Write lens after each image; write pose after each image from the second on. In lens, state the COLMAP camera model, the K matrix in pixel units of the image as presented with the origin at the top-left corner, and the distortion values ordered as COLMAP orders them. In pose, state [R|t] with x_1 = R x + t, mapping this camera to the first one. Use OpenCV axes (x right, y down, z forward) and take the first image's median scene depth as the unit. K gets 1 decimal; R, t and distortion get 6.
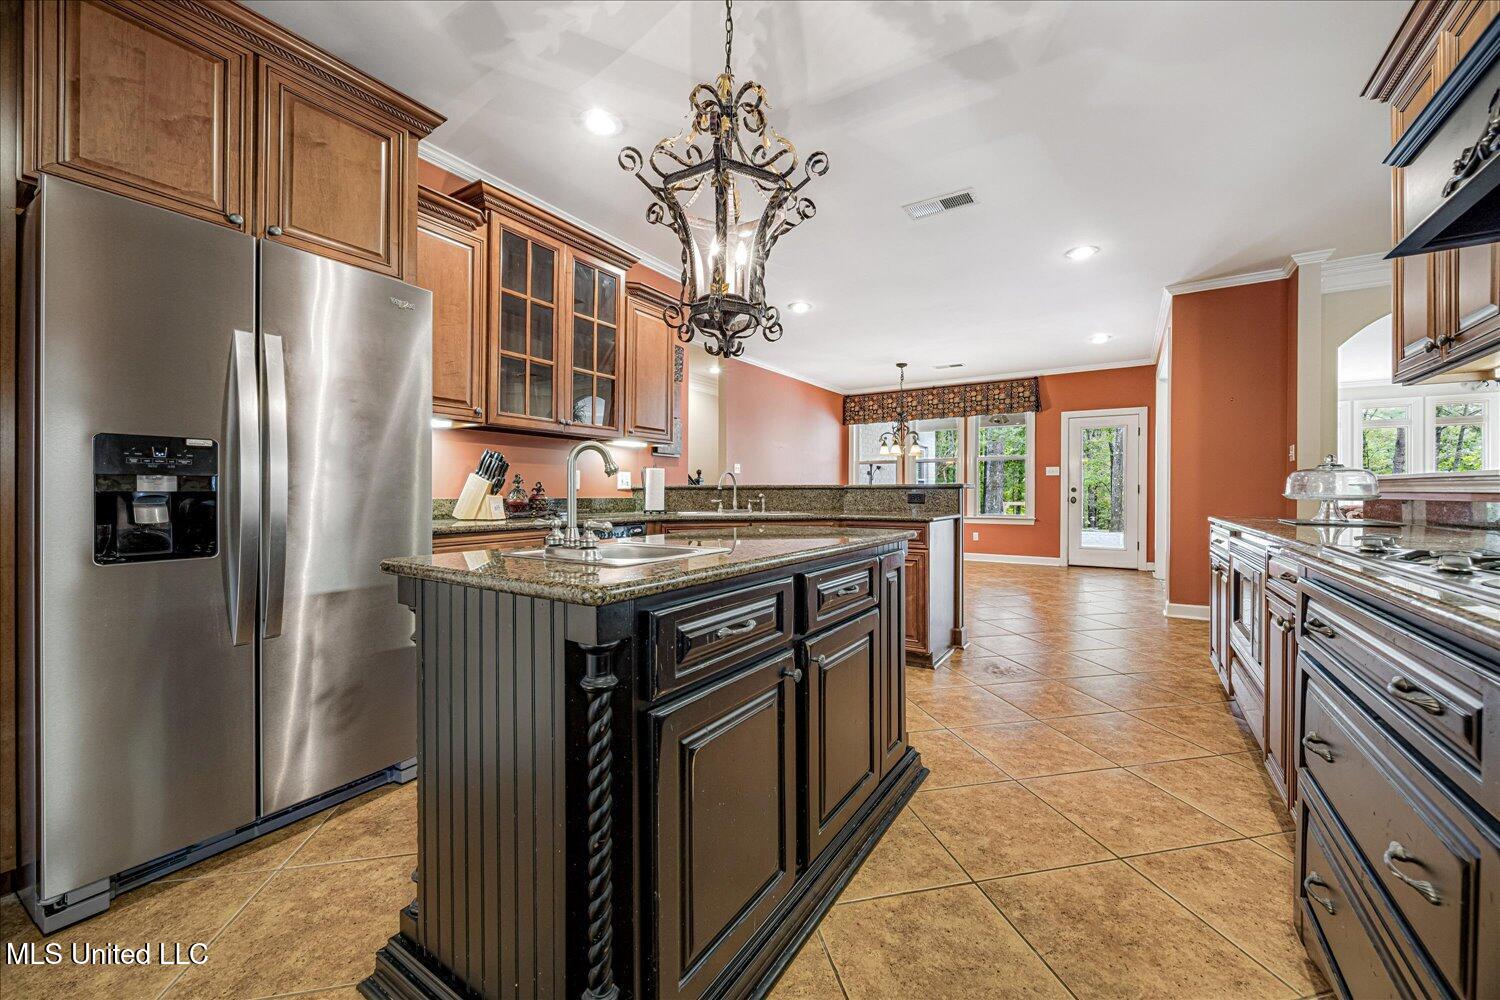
lens RADIAL K [[570.4, 0, 750.8], [0, 570.4, 493.6], [0, 0, 1]] dist [-0.002791, -0.000636]
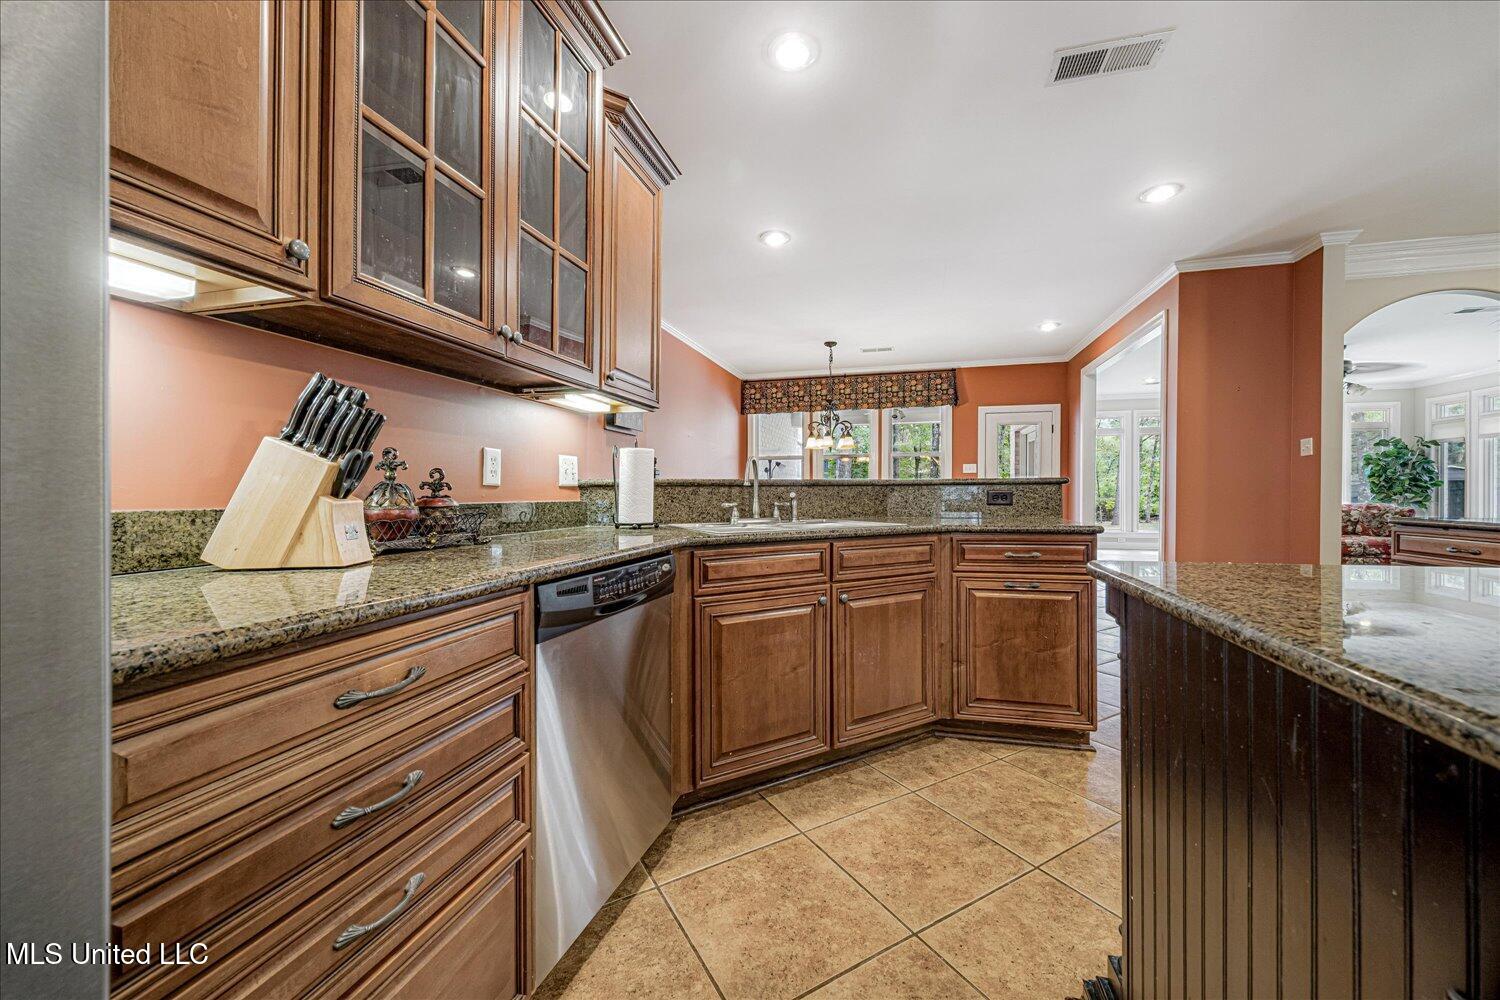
lens RADIAL K [[570.4, 0, 753.5], [0, 570.4, 494.4], [0, 0, 1]] dist [-0.002791, -0.000636]
pose [[0.951533, -0.005483, 0.307498, -0.161366], [0.004818, 0.999984, 0.002924, -0.000080], [-0.307509, -0.001301, 0.951544, 0.295814]]
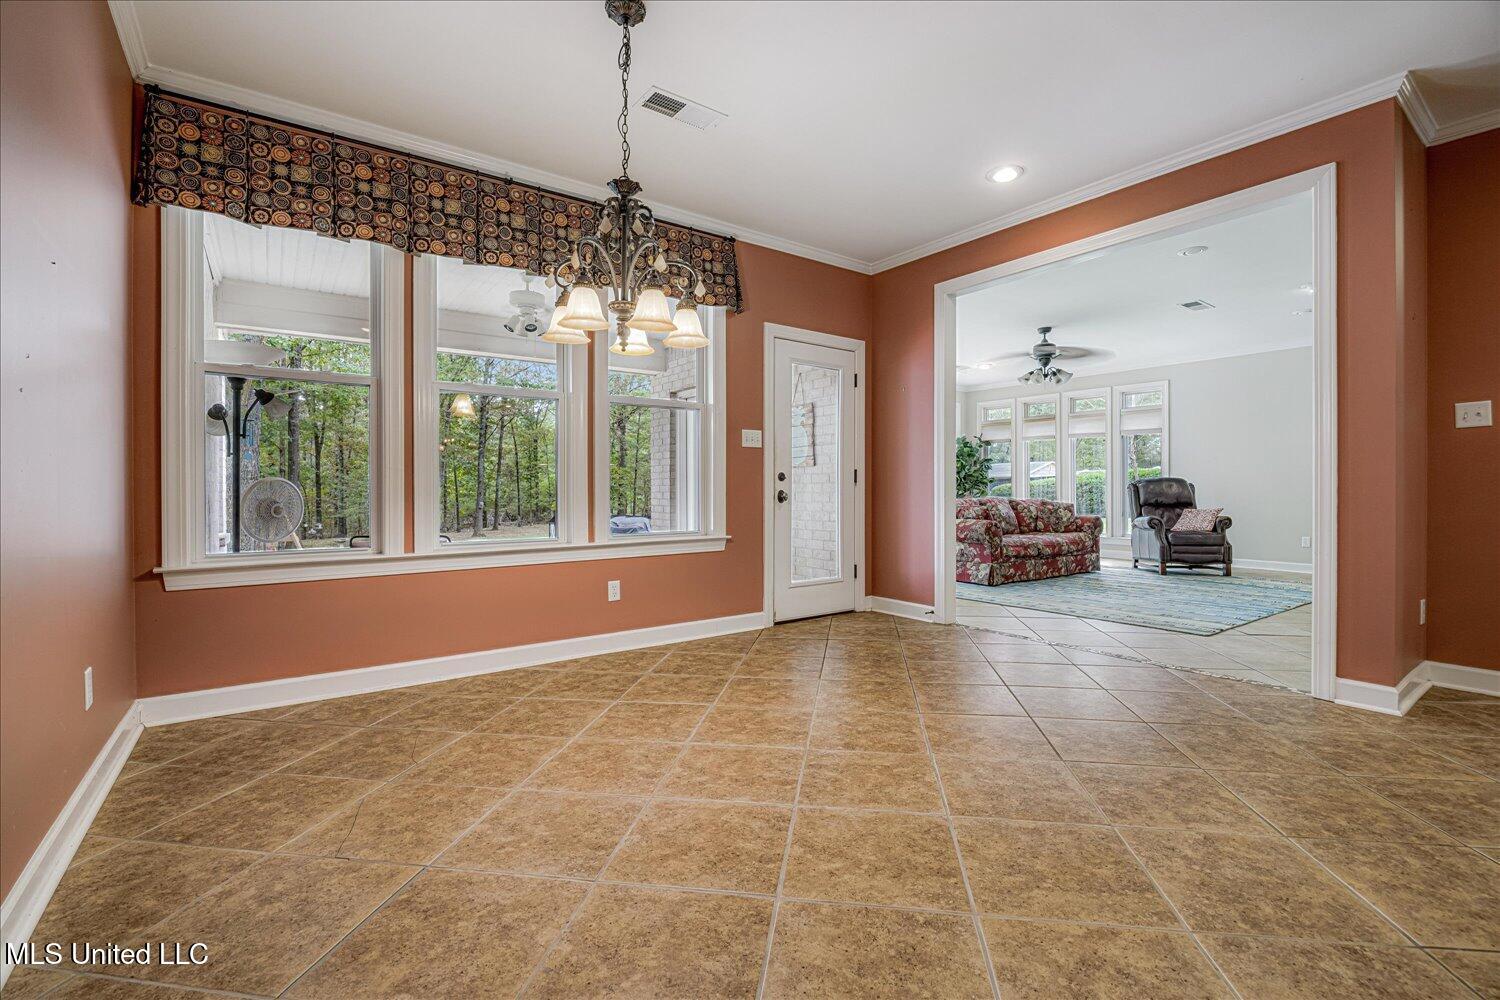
lens RADIAL K [[666.6, 0, 736.1], [0, 666.6, 489.5], [0, 0, 1]] dist [-0.003060, -0.000750]
pose [[0.346101, -0.005071, 0.938183, -0.025287], [0.002569, 0.999987, 0.004457, 0.003311], [-0.938194, 0.000867, 0.346110, 1.194418]]
